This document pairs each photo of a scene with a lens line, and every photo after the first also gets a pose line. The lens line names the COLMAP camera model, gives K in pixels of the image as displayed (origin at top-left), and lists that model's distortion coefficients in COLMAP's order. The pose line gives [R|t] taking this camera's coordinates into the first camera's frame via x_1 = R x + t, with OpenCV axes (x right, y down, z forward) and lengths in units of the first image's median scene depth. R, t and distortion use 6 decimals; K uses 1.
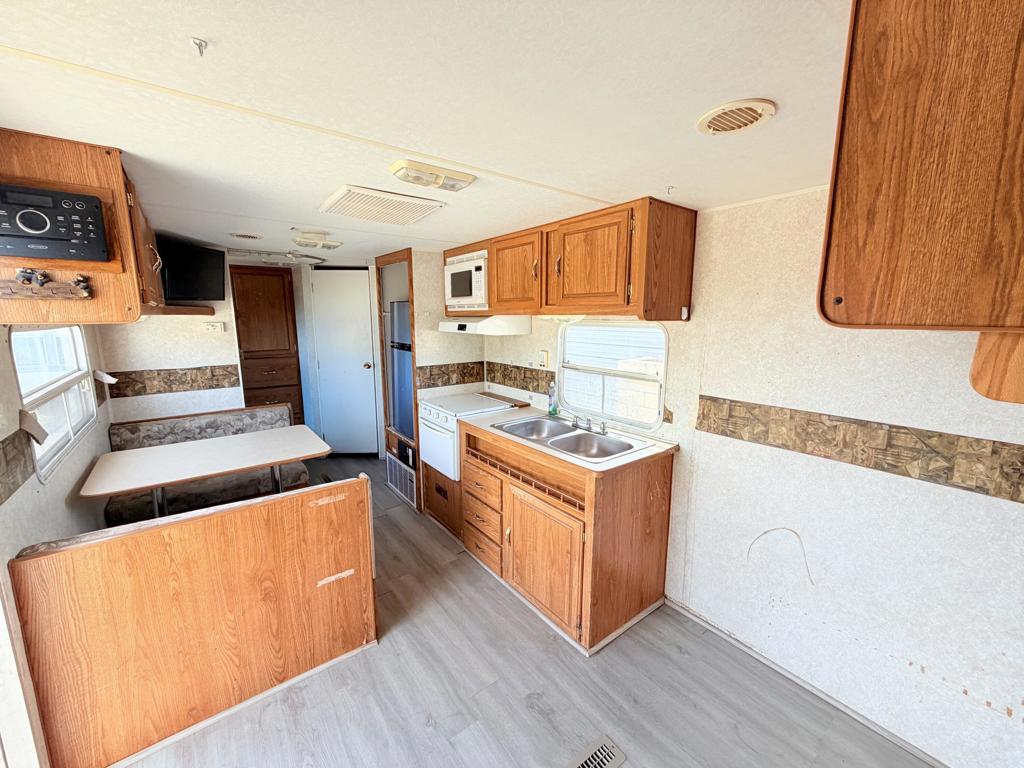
lens RADIAL K [[409.0, 0, 512.0], [0, 409.0, 384.0], [0, 0, 1]] dist [0.002390, -0.000126]
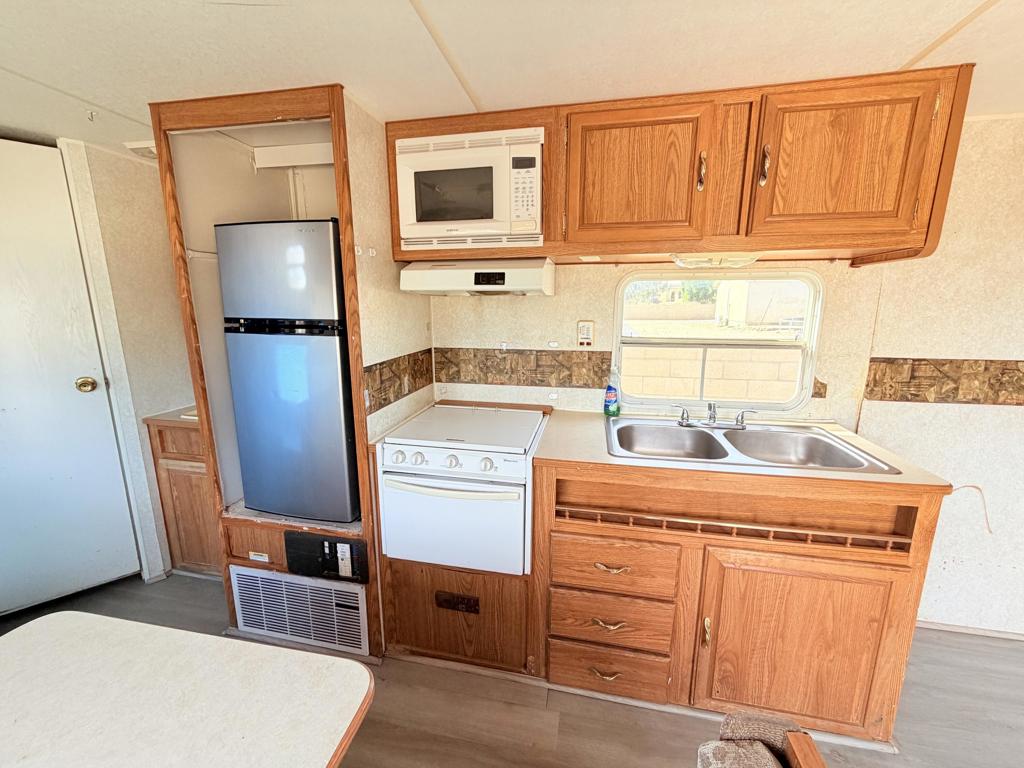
lens RADIAL K [[409.0, 0, 512.0], [0, 409.0, 384.0], [0, 0, 1]] dist [0.002390, -0.000126]
pose [[0.753175, -0.129909, 0.644866, -0.445200], [0.109693, 0.991383, 0.071599, -0.042083], [-0.648610, 0.016811, 0.760935, 0.597109]]
